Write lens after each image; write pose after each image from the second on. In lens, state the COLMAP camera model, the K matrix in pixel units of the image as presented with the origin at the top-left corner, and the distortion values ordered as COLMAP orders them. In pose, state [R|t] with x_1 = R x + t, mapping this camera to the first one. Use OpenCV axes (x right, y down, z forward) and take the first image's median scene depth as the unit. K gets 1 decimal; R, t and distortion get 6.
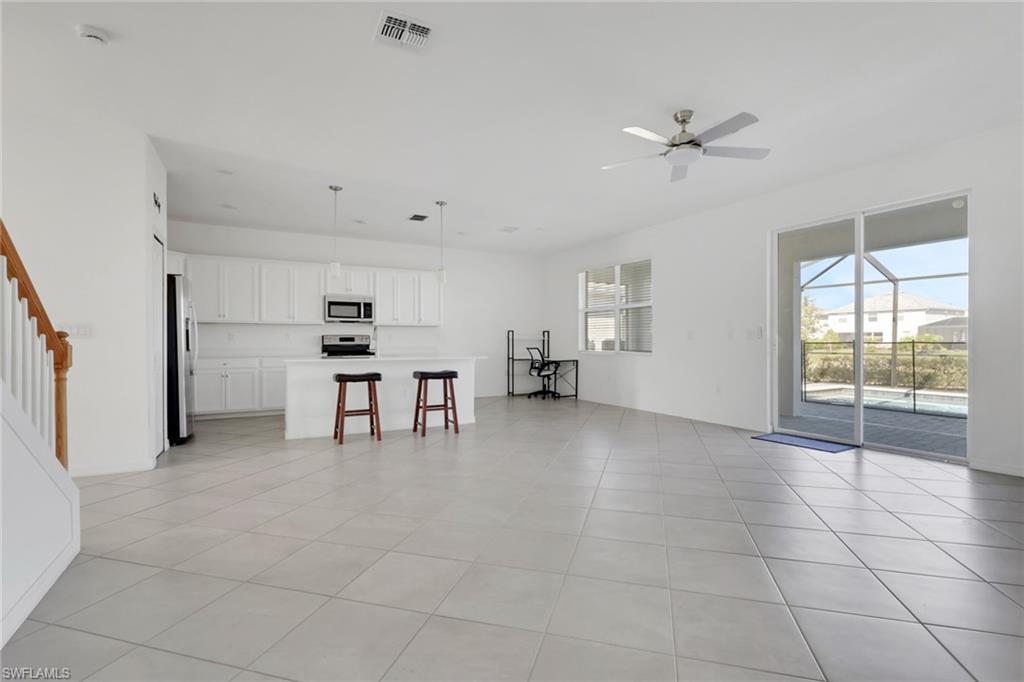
lens RADIAL K [[460.1, 0, 501.6], [0, 460.1, 342.8], [0, 0, 1]] dist [0.000390, 0.000080]
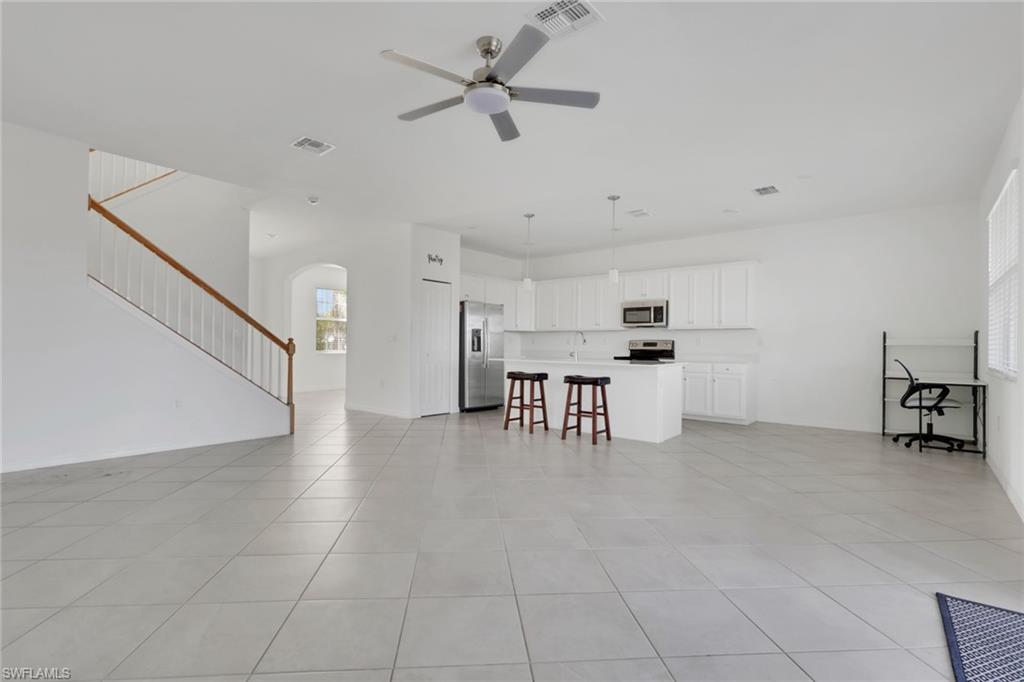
lens RADIAL K [[480.9, 0, 512.0], [0, 480.9, 341.0], [0, 0, 1]] dist [0.002390, 0.000499]
pose [[0.384918, -0.004030, -0.922942, 0.532556], [-0.013527, 0.999858, -0.010007, -0.000483], [0.922852, 0.016337, 0.384808, 0.339753]]
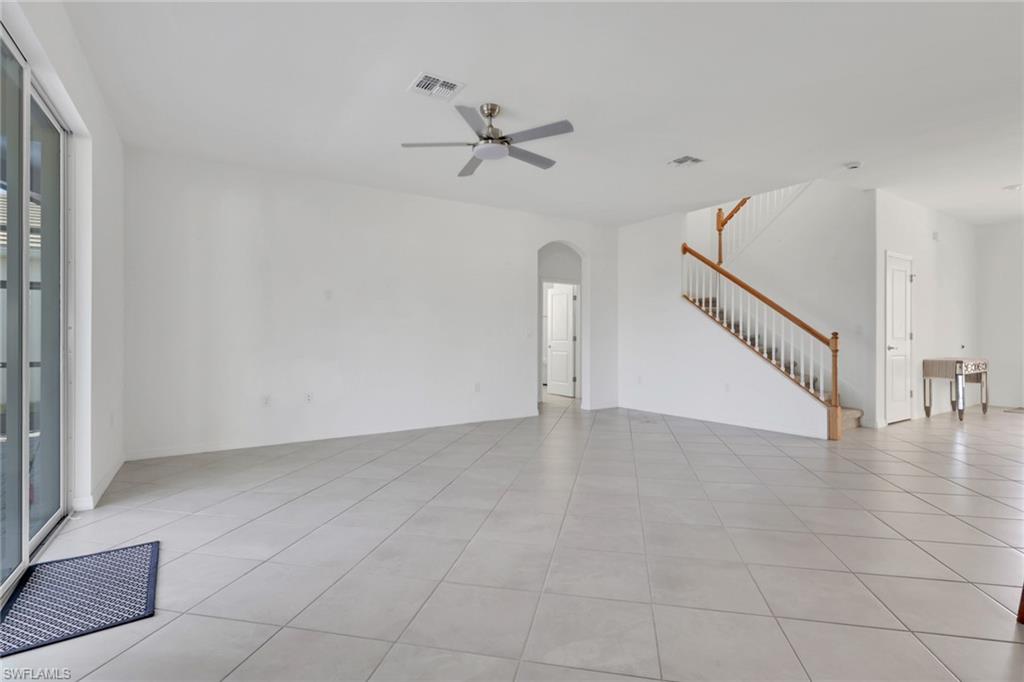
lens RADIAL K [[475.5, 0, 512.0], [0, 475.5, 341.0], [0, 0, 1]] dist [-0.000910, 0.000802]
pose [[-0.995790, 0.004396, -0.091554, 0.207828], [0.003876, 0.999975, 0.005855, -0.001501], [0.091577, 0.005476, -0.995783, 0.934640]]
